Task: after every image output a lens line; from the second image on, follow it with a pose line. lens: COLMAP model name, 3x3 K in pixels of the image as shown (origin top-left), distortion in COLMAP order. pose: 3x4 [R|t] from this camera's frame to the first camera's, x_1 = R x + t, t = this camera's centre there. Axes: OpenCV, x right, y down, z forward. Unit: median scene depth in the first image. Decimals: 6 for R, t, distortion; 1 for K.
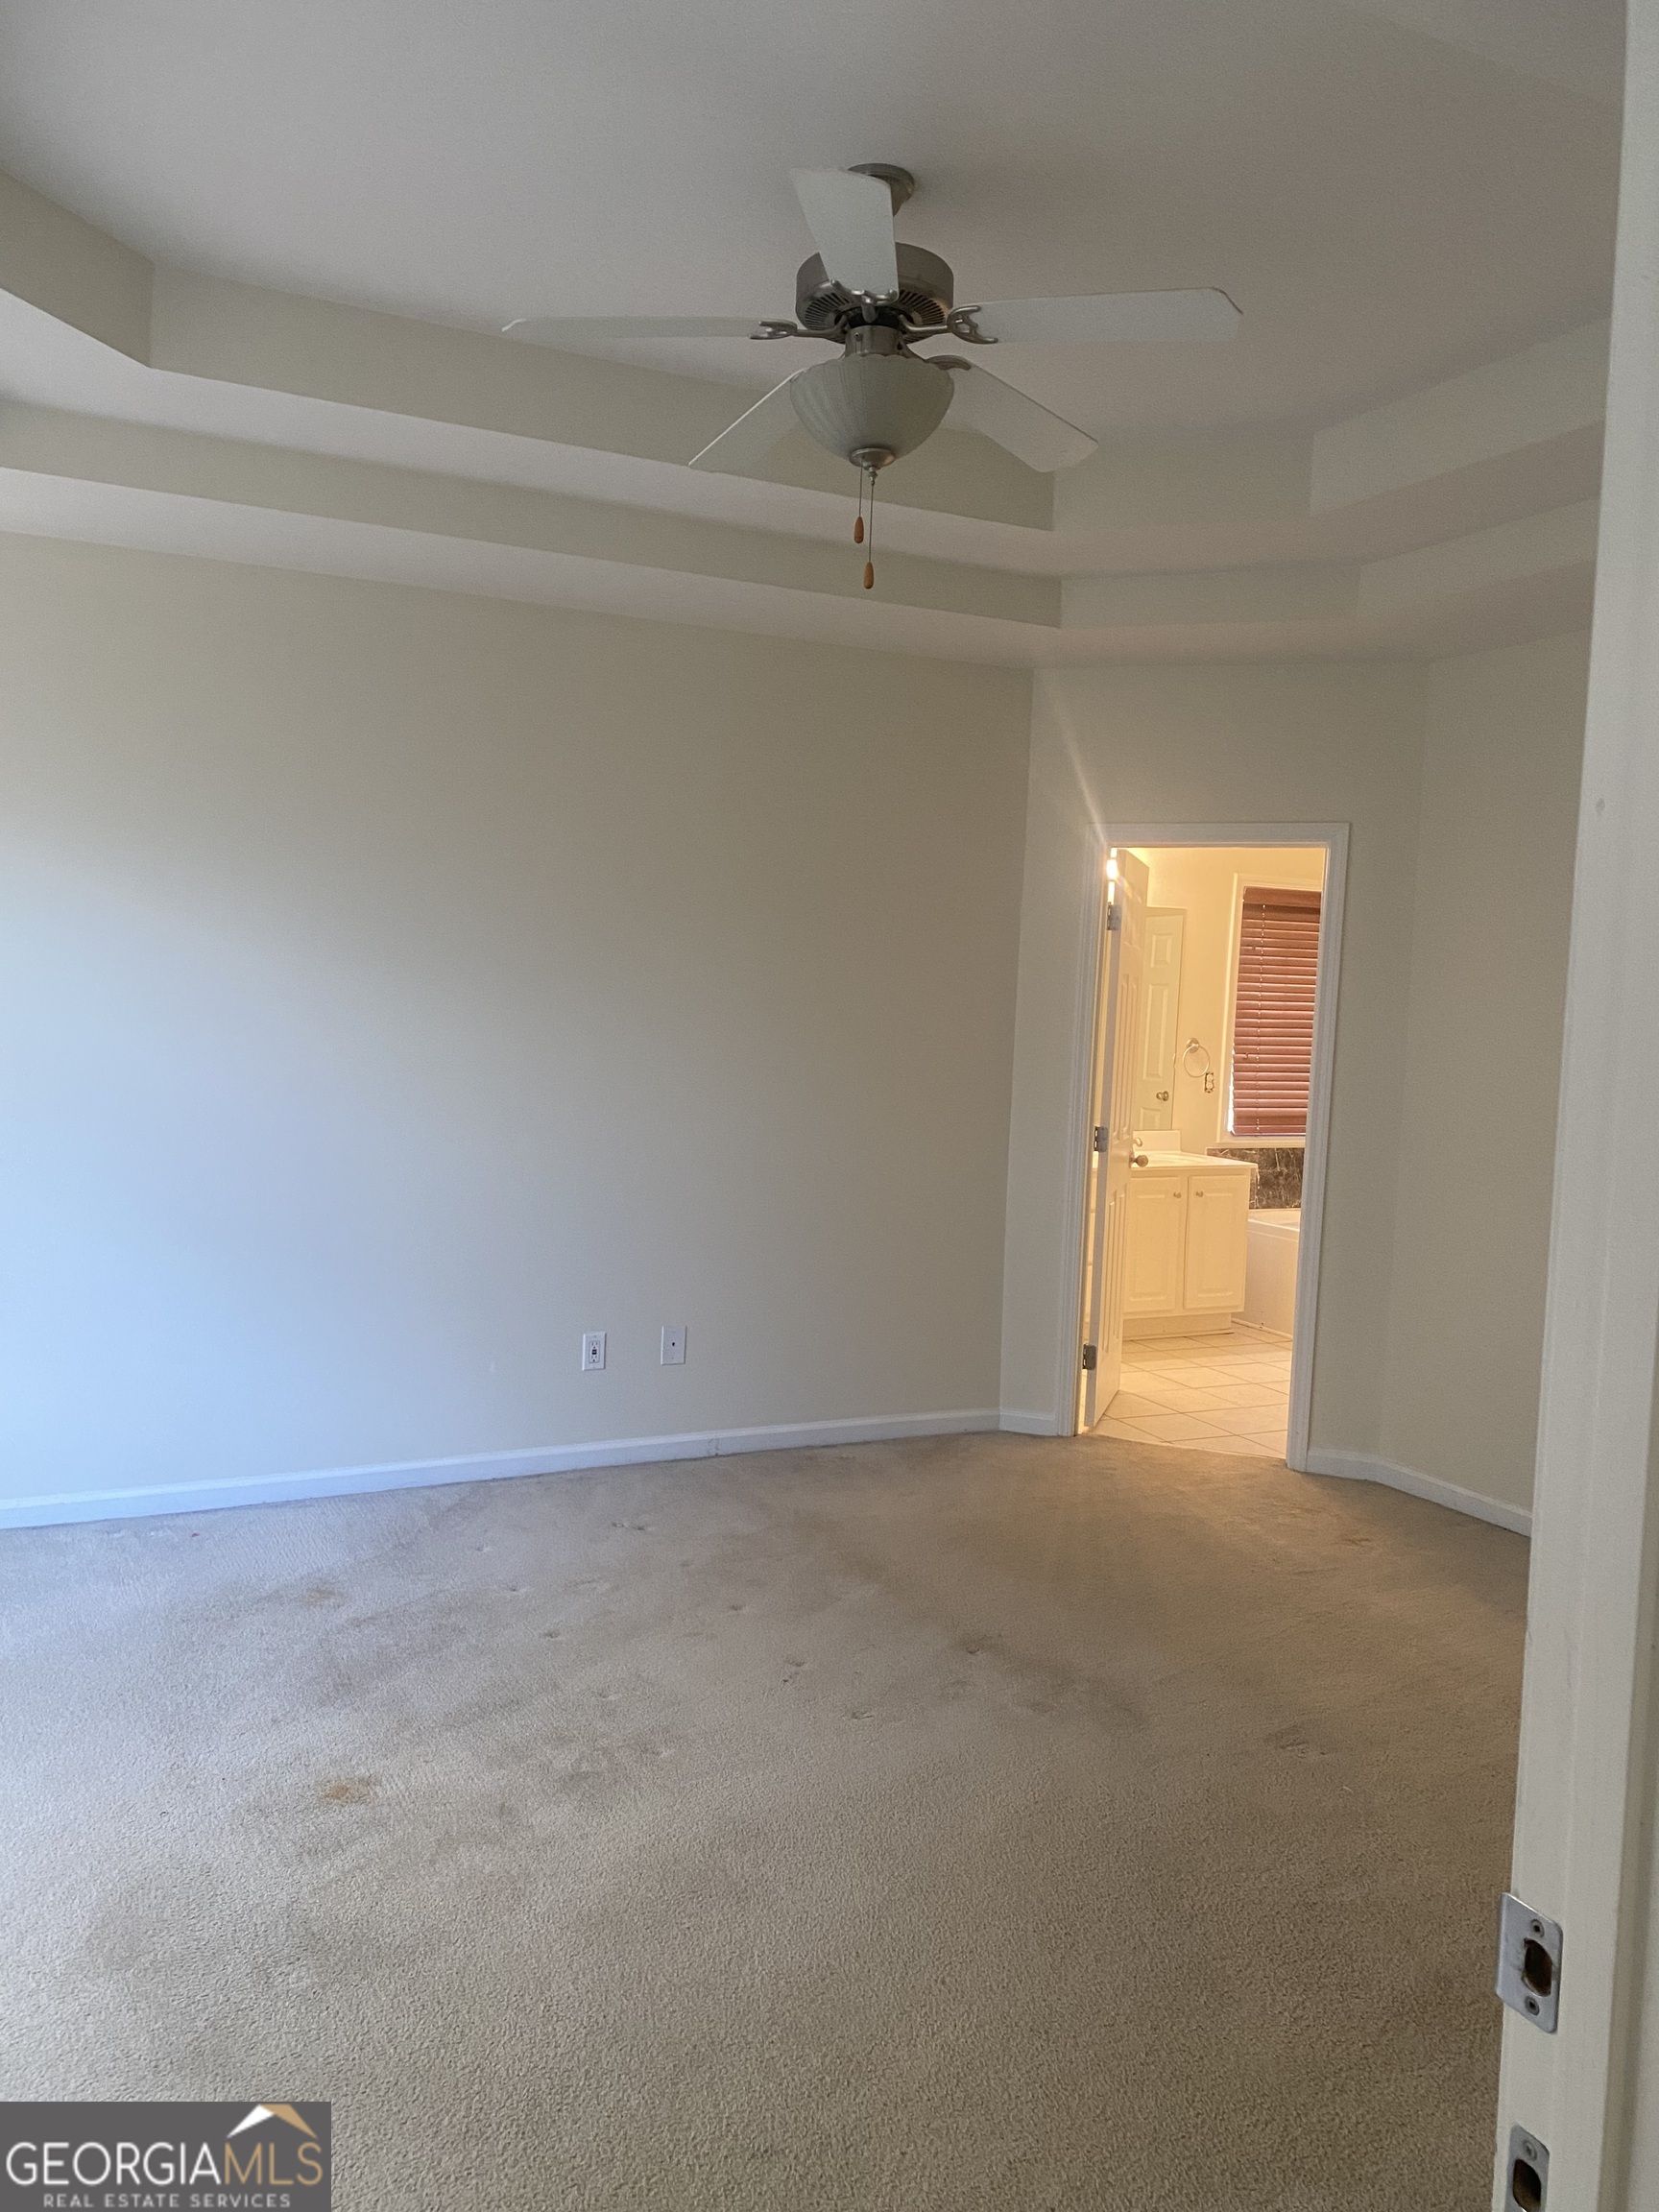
lens RADIAL K [[1666.0, 0, 828.2], [0, 1666.0, 1105.5], [0, 0, 1]] dist [0.002678, -0.015925]
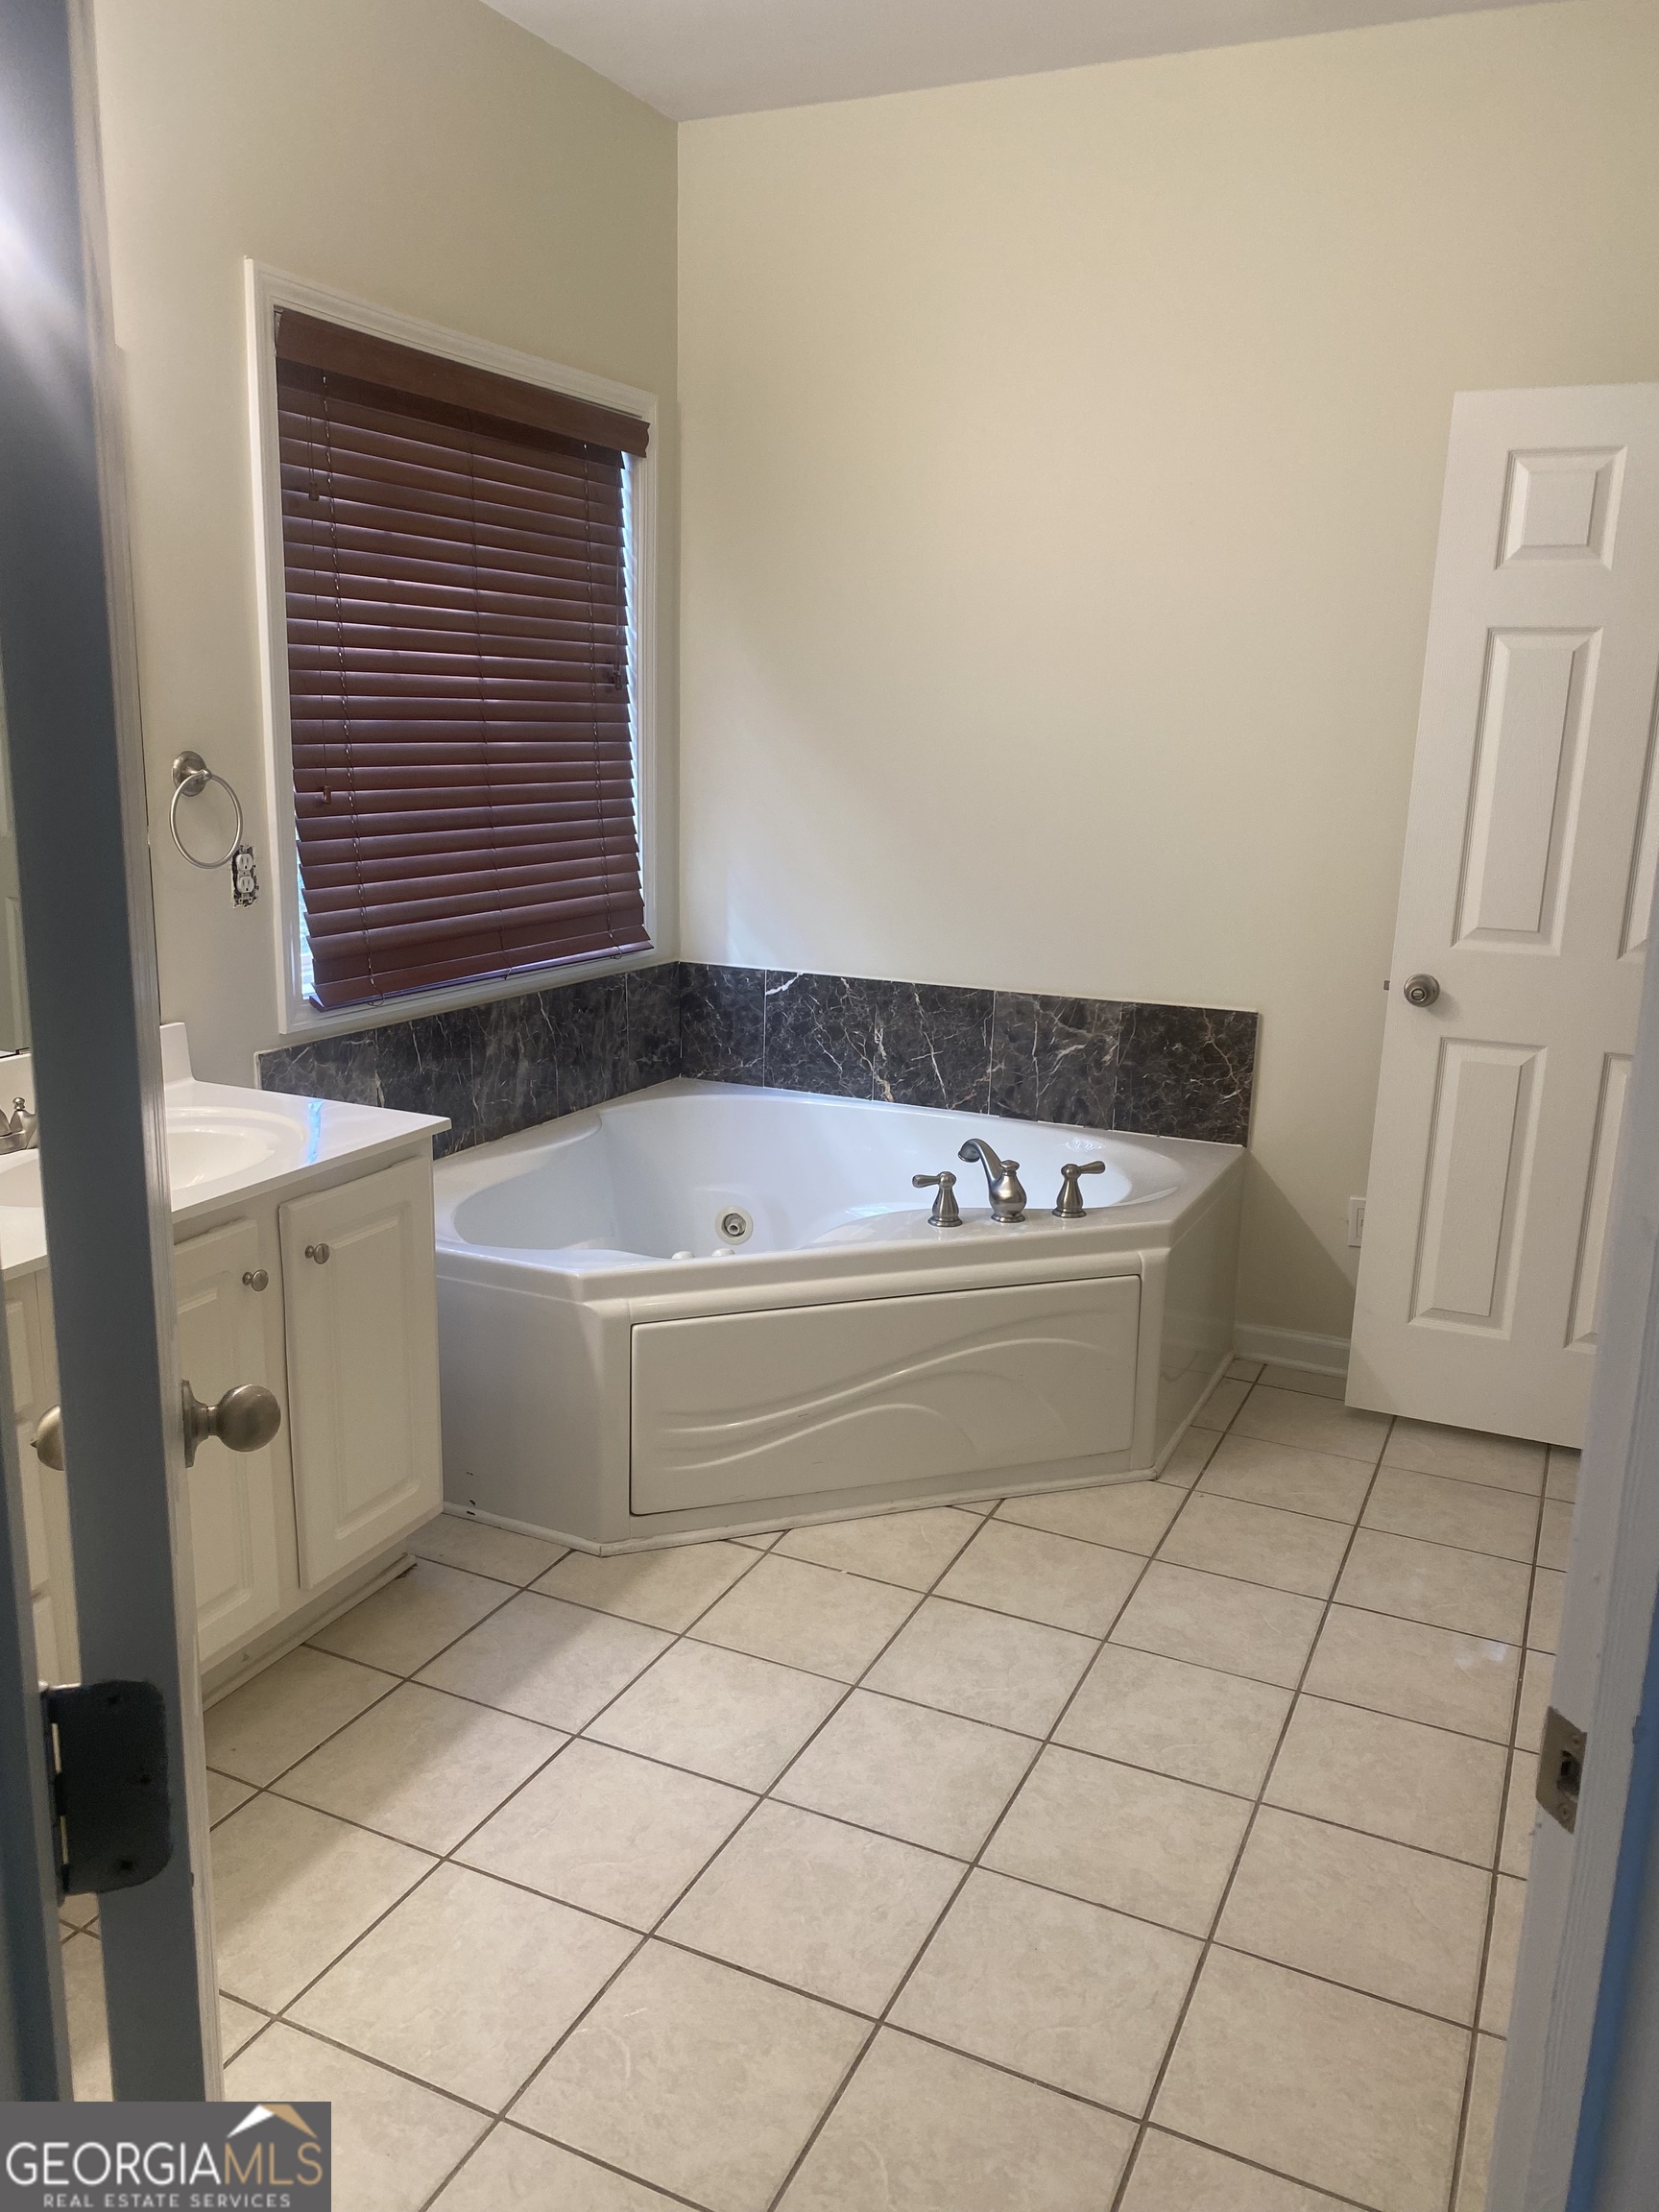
lens RADIAL K [[1666.0, 0, 826.4], [0, 1666.0, 1105.2], [0, 0, 1]] dist [0.002678, -0.015925]
pose [[0.784502, -0.161784, 0.598650, 0.102569], [0.056006, 0.979908, 0.191426, -0.026923], [-0.617592, -0.116646, 0.777801, 0.629572]]
